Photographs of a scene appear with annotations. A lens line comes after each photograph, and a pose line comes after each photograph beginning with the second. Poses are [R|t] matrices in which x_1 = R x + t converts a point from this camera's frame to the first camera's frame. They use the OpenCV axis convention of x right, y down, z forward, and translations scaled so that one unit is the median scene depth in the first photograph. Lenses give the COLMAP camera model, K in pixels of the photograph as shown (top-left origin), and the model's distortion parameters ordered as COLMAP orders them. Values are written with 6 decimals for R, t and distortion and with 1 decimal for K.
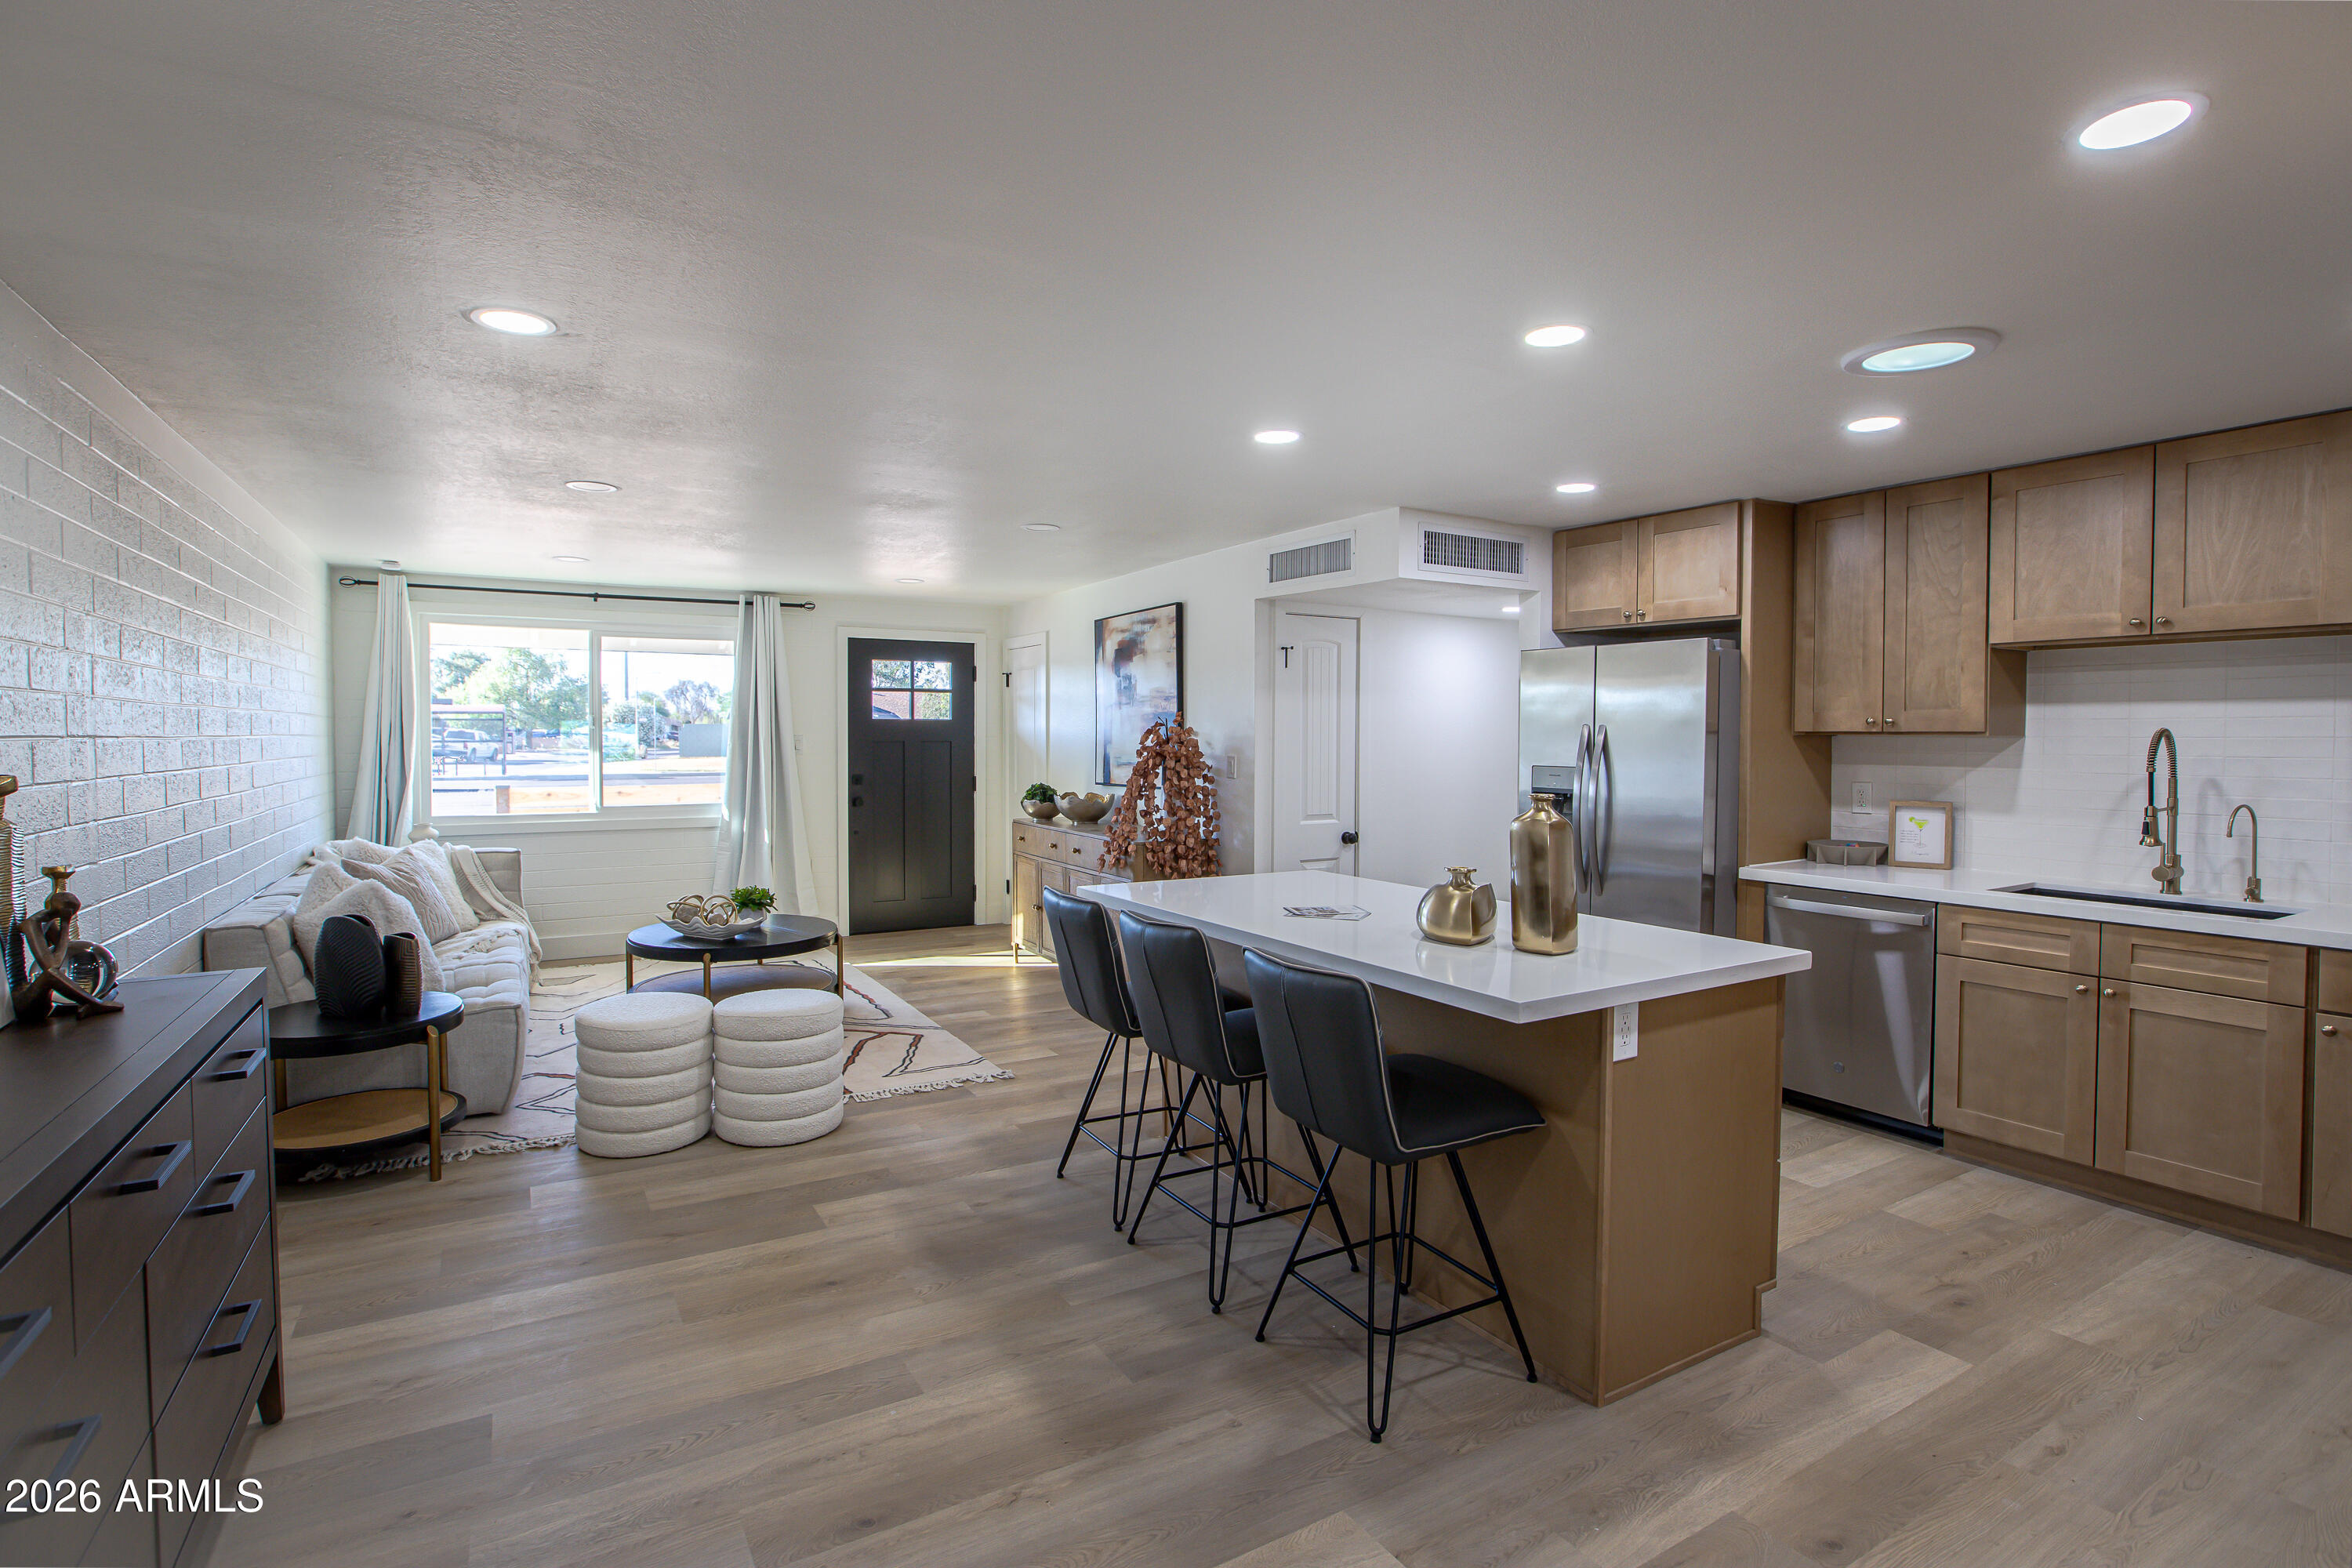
lens RADIAL K [[1125.9, 0, 1169.3], [0, 1125.9, 773.2], [0, 0, 1]] dist [-0.012882, 0.000558]
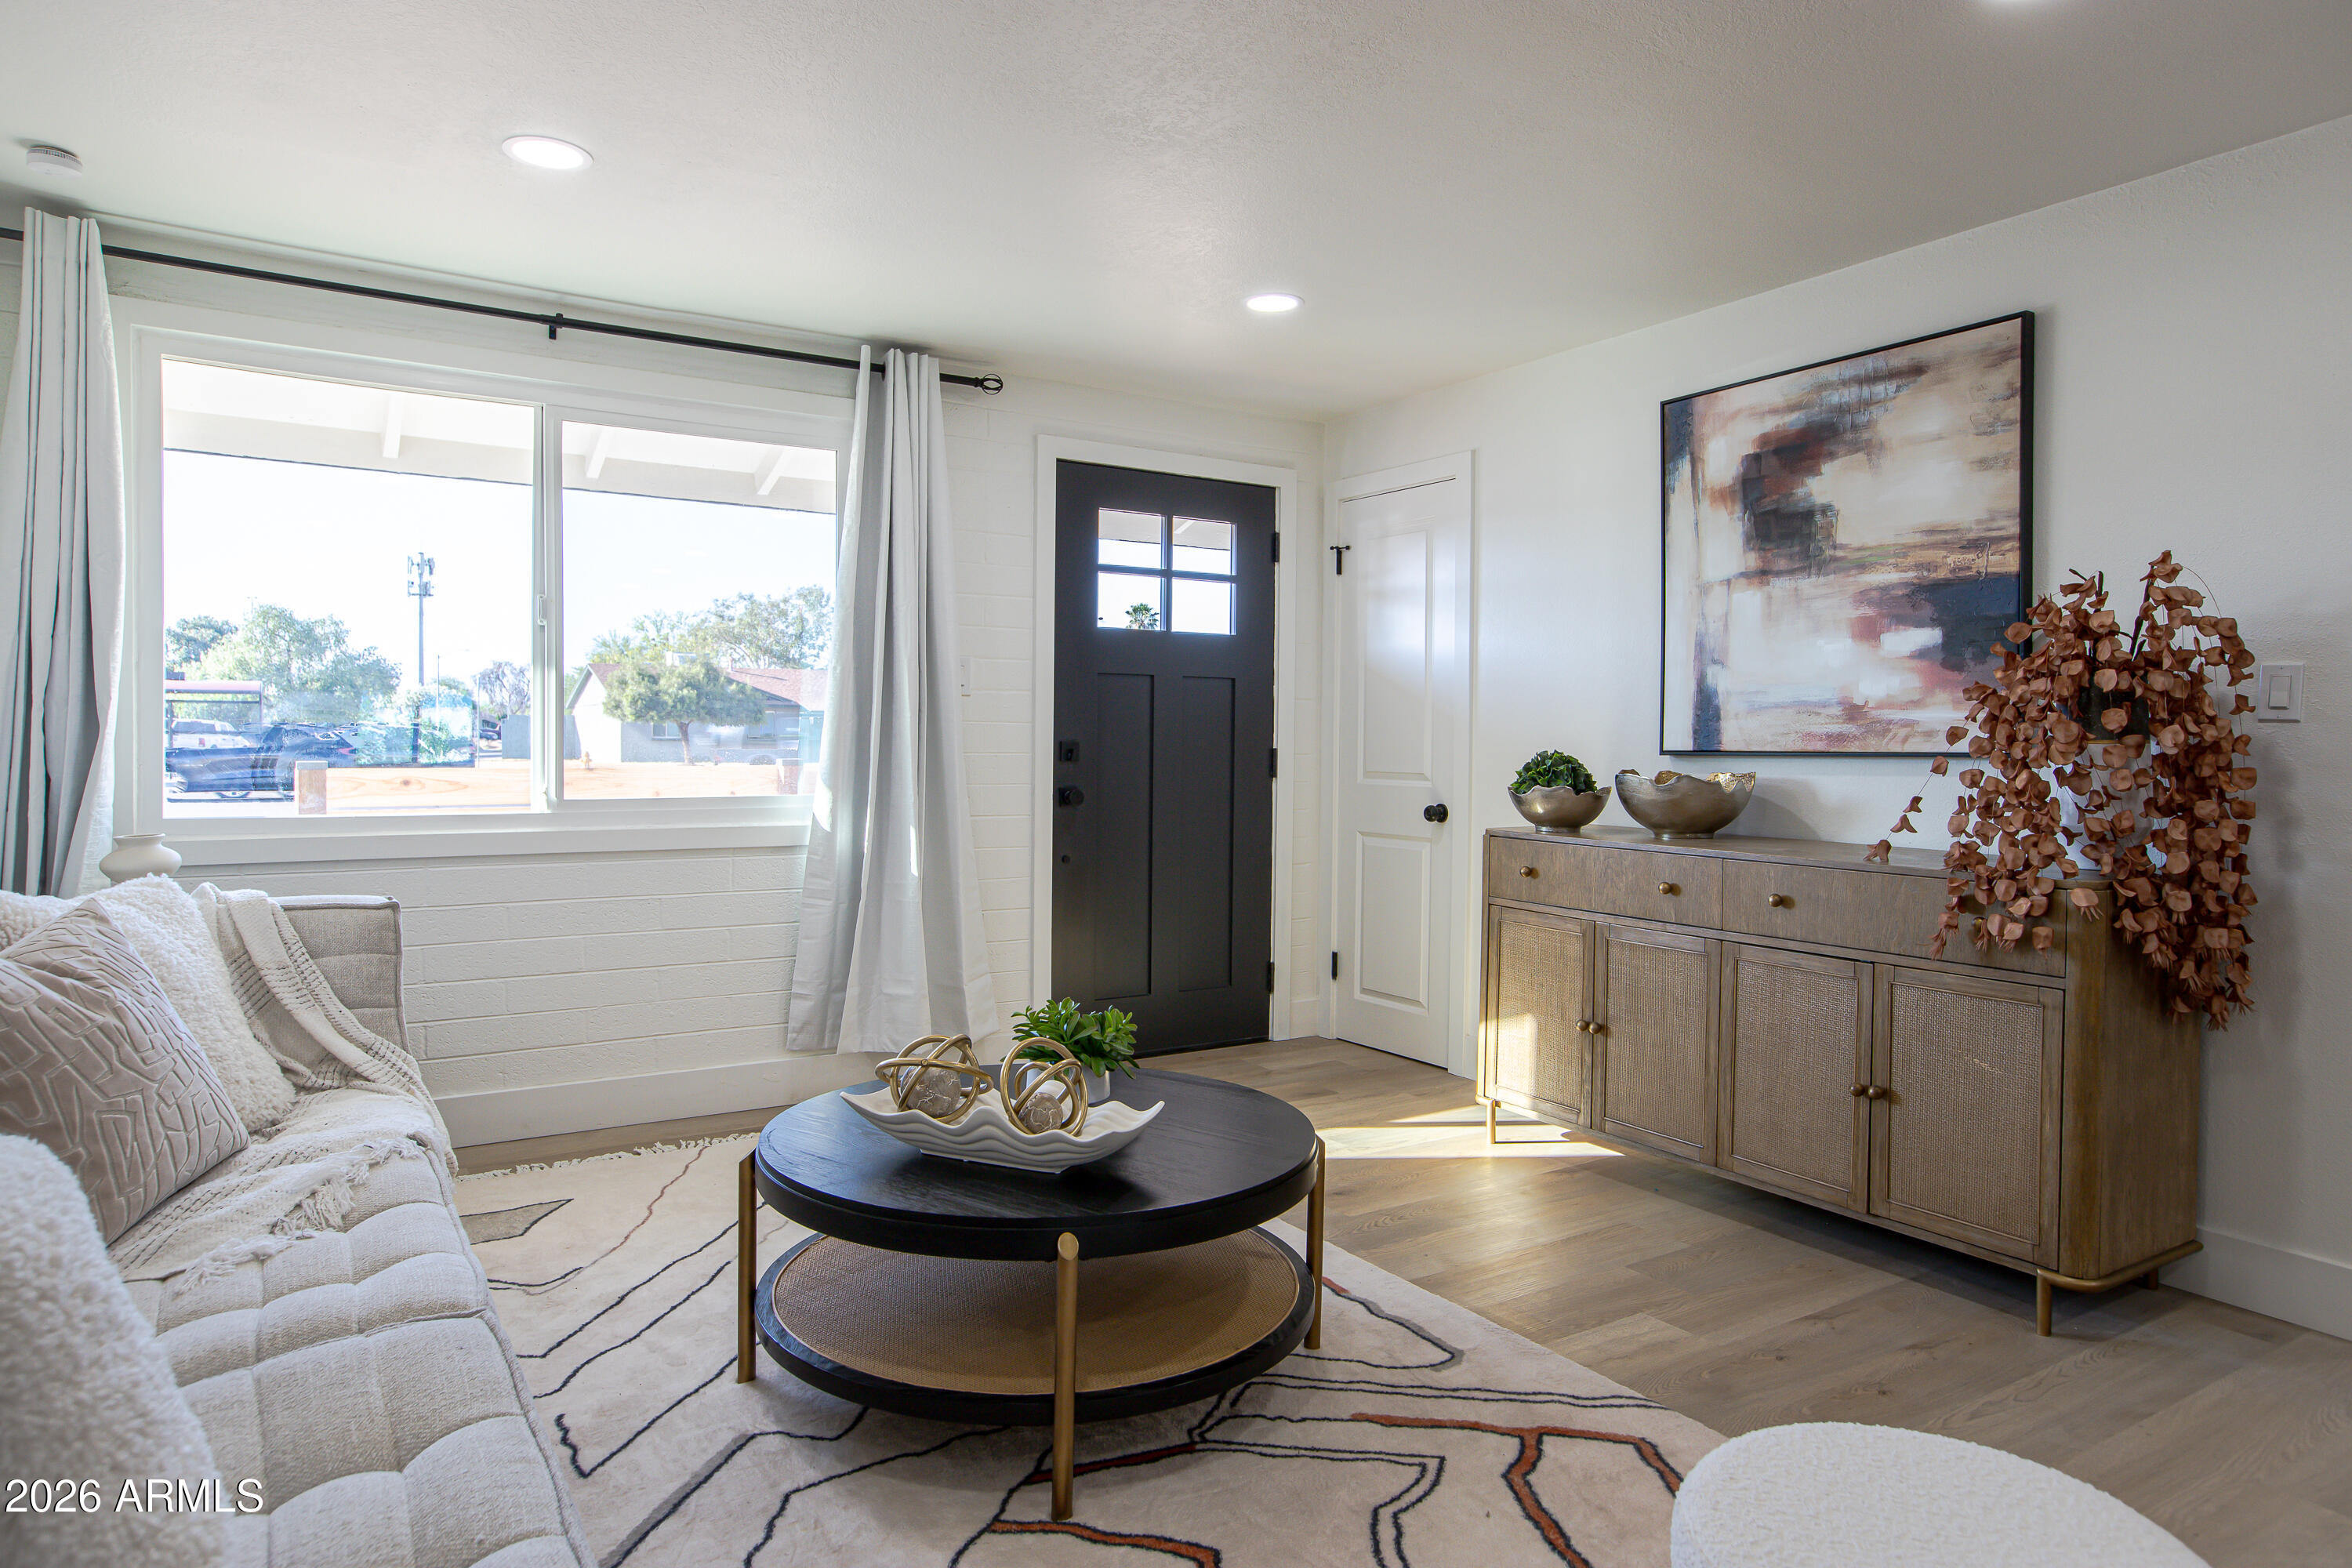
lens RADIAL K [[1423.1, 0, 1208.9], [0, 1423.1, 778.8], [0, 0, 1]] dist [0.000842, 0.004762]
pose [[0.998456, 0.004896, 0.055334, -0.268514], [-0.004595, 0.999974, -0.005565, 0.022372], [-0.055360, 0.005302, 0.998452, 0.402466]]
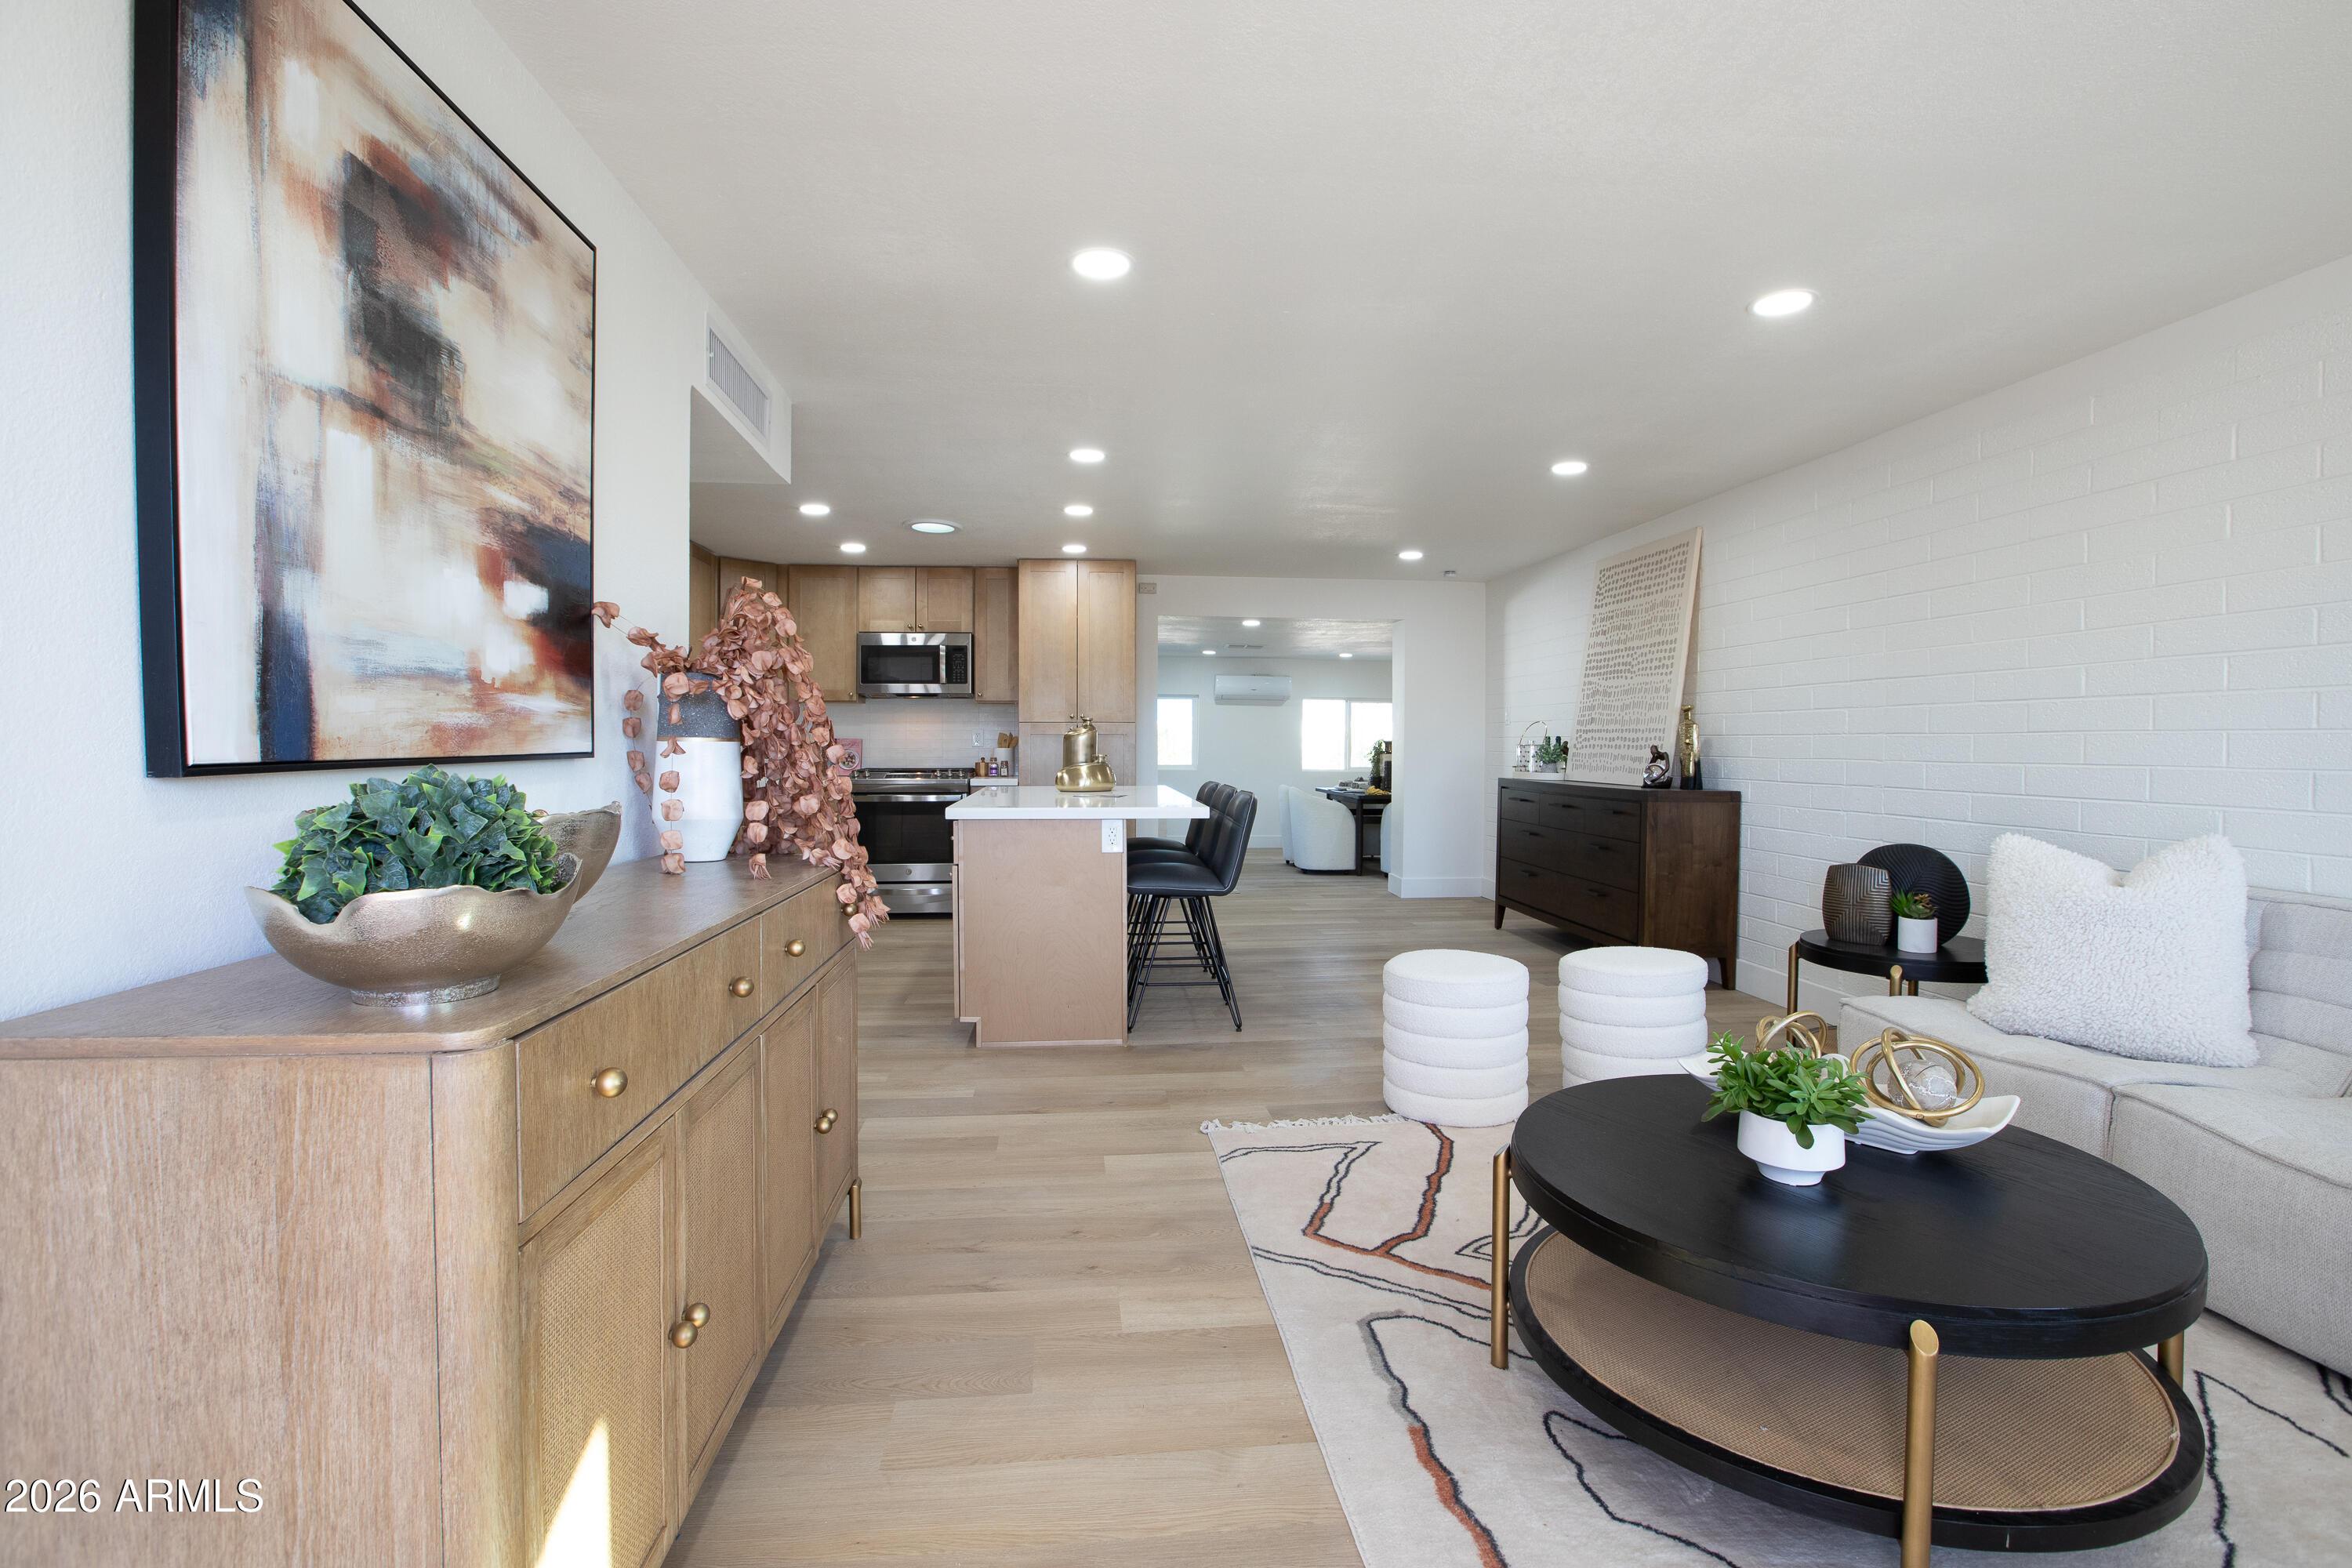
lens RADIAL K [[1103.3, 0, 1175.0], [0, 1103.3, 766.1], [0, 0, 1]] dist [-0.002089, 0.000051]
pose [[-0.908256, -0.010261, 0.418289, -0.261412], [0.012705, 0.998562, 0.052083, 0.001227], [-0.418222, 0.052619, -0.906820, 1.028093]]
